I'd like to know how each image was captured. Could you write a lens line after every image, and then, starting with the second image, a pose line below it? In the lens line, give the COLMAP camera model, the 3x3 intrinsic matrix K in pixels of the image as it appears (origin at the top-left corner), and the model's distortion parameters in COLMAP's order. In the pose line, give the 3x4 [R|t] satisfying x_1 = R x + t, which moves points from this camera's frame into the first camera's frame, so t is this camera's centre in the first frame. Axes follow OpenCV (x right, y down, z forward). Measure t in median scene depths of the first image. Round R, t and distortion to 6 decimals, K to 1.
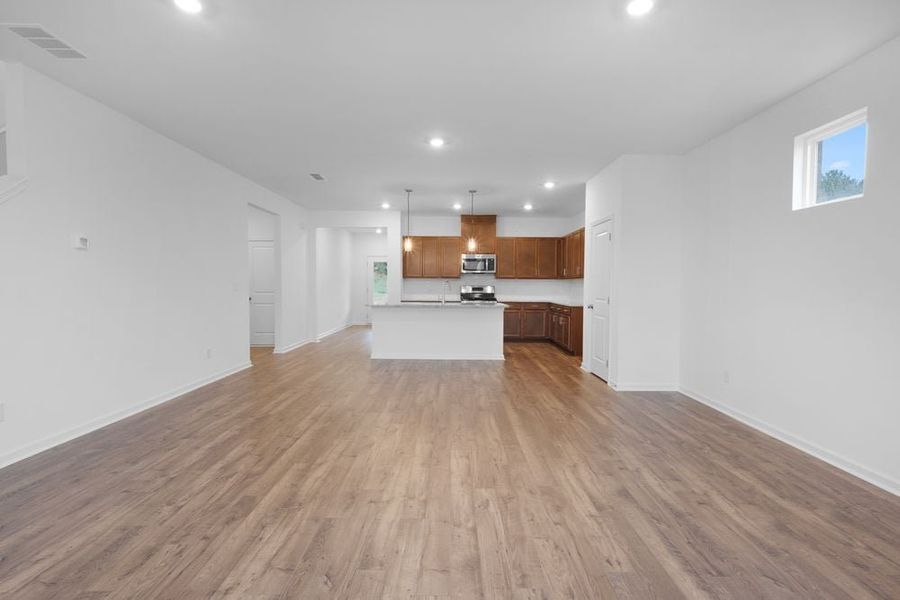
lens RADIAL K [[424.3, 0, 450.0], [0, 424.3, 300.0], [0, 0, 1]] dist [0.000276, -0.000183]
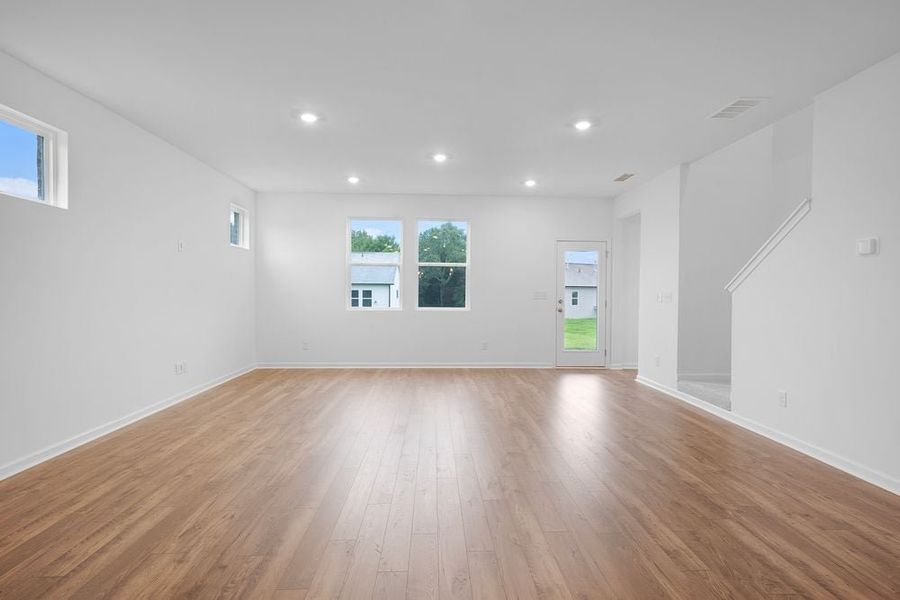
lens RADIAL K [[431.0, 0, 450.0], [0, 431.0, 300.0], [0, 0, 1]] dist [0.000808, 0.000156]
pose [[-0.999030, -0.014047, -0.041726, -0.020488], [-0.016354, 0.998326, 0.055472, -0.057178], [0.040877, 0.056100, -0.997588, 1.600826]]
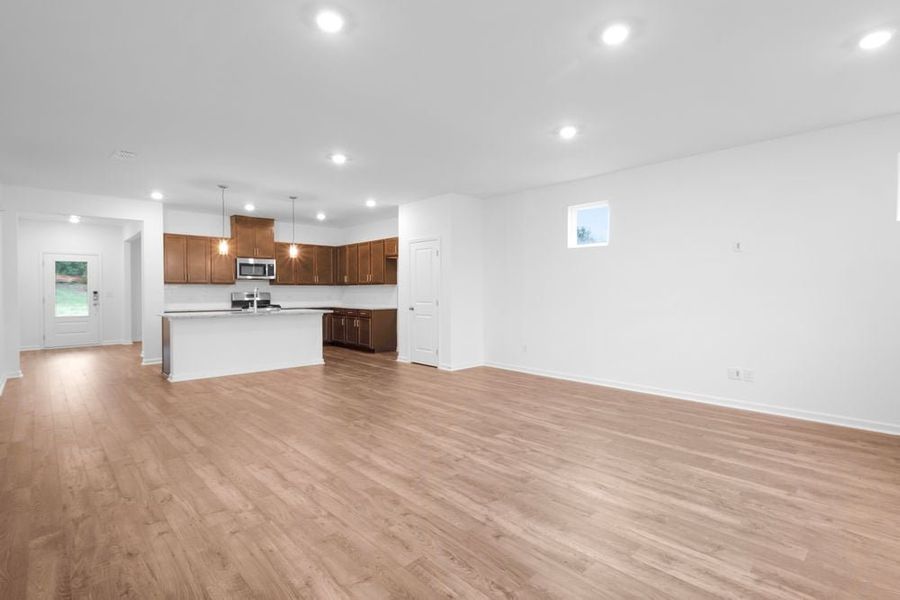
lens RADIAL K [[431.0, 0, 450.0], [0, 431.0, 300.0], [0, 0, 1]] dist [0.000808, 0.000156]
pose [[0.729883, -0.020898, 0.683253, -0.665983], [0.030957, 0.999518, -0.002498, -0.003388], [-0.682871, 0.022975, 0.730178, 0.032571]]
